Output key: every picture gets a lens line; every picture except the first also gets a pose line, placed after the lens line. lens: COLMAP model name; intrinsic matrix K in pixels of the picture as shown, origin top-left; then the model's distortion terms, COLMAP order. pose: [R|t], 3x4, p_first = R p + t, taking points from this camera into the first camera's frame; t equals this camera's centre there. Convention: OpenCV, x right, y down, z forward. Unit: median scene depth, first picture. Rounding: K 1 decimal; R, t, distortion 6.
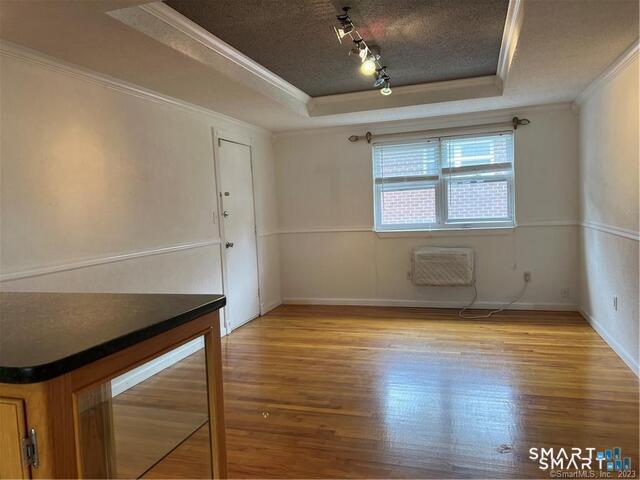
lens RADIAL K [[482.1, 0, 315.9], [0, 482.1, 244.6], [0, 0, 1]] dist [0.054140, -0.058598]
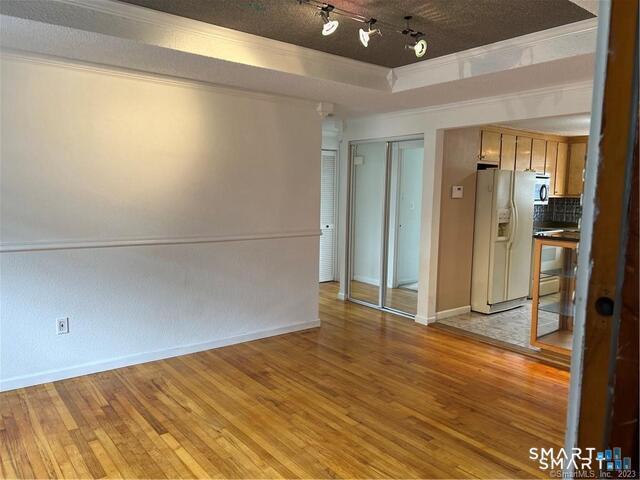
lens RADIAL K [[482.1, 0, 320.1], [0, 482.1, 240.4], [0, 0, 1]] dist [0.054140, -0.058598]
pose [[-0.830443, -0.023231, 0.556619, -0.284185], [0.066353, 0.987894, 0.140224, -0.137751], [-0.553139, 0.153381, -0.818848, 1.560676]]
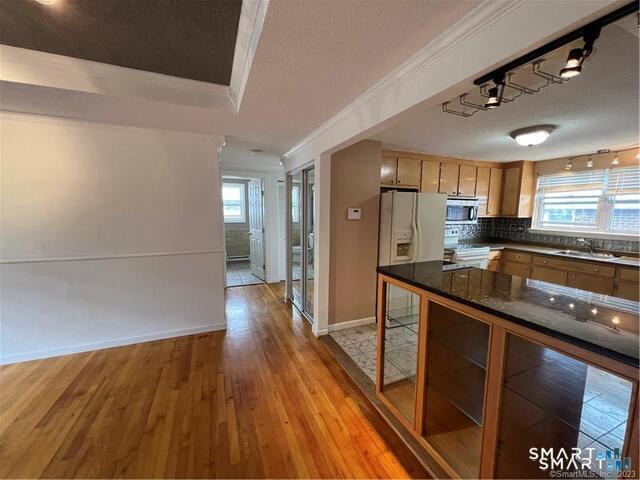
lens RADIAL K [[256.1, 0, 320.4], [0, 256.1, 242.9], [0, 0, 1]] dist [-0.001331, -0.000370]
pose [[-0.653066, -0.054093, 0.755366, -0.364485], [0.082882, 0.986349, 0.142291, -0.084783], [-0.752752, 0.155532, -0.639668, 0.750756]]
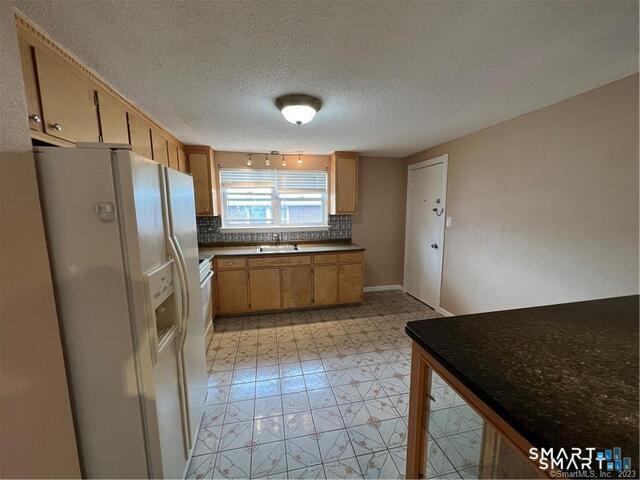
lens RADIAL K [[256.1, 0, 320.9], [0, 256.1, 243.3], [0, 0, 1]] dist [-0.001331, -0.000370]
pose [[-0.861342, 0.120705, -0.493478, 0.059740], [0.005442, 0.973501, 0.228620, -0.077492], [0.507997, 0.194234, -0.839174, 0.356594]]
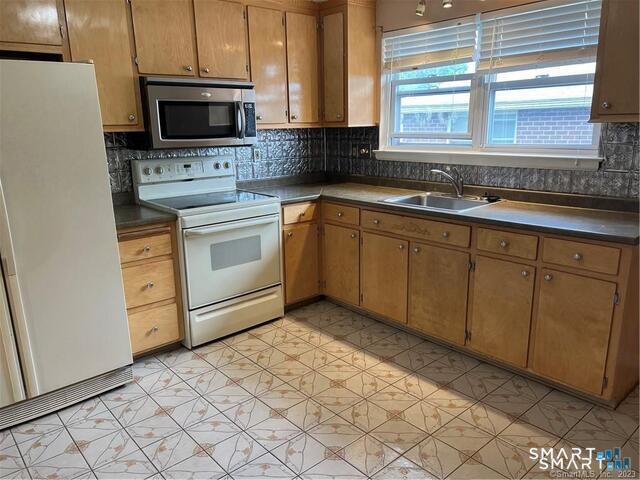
lens RADIAL K [[482.1, 0, 319.4], [0, 482.1, 244.7], [0, 0, 1]] dist [0.054140, -0.058598]
pose [[-0.859098, -0.062967, 0.507923, -0.544181], [0.098854, 0.953302, 0.285383, -0.021427], [-0.502174, 0.295382, -0.812755, 0.264168]]
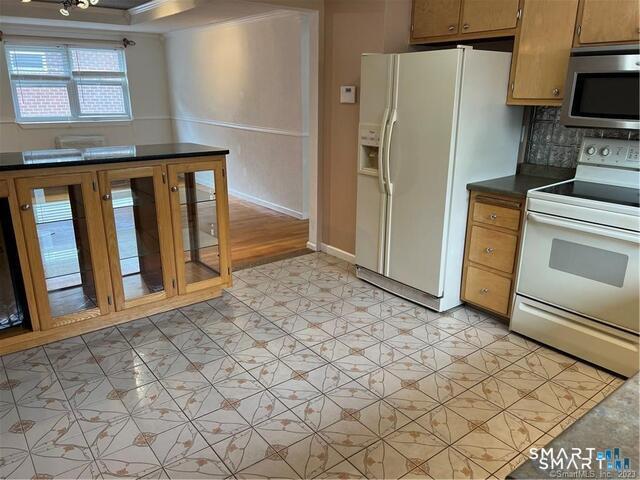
lens RADIAL K [[482.1, 0, 315.4], [0, 482.1, 244.4], [0, 0, 1]] dist [0.054140, -0.058598]
pose [[0.564296, -0.200530, 0.800848, -0.756125], [0.031231, 0.974543, 0.222017, 0.028989], [-0.824981, -0.100272, 0.556194, -0.413078]]
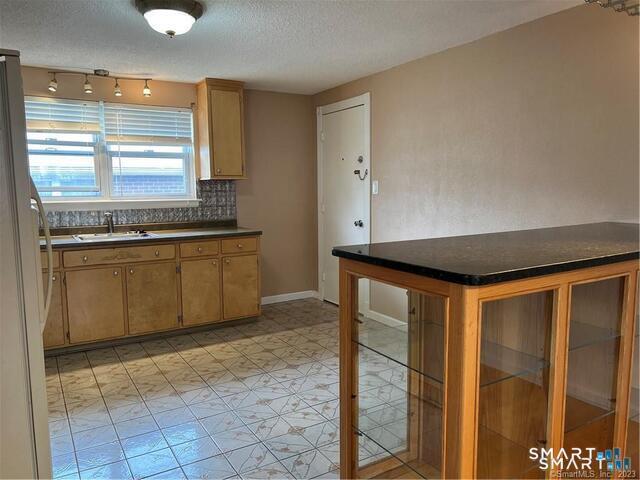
lens RADIAL K [[482.1, 0, 318.6], [0, 482.1, 240.7], [0, 0, 1]] dist [0.054140, -0.058598]
pose [[-0.649331, 0.136371, -0.748179, 0.240734], [-0.020209, 0.980350, 0.196228, -0.047146], [0.760238, 0.142537, -0.633815, 0.496872]]
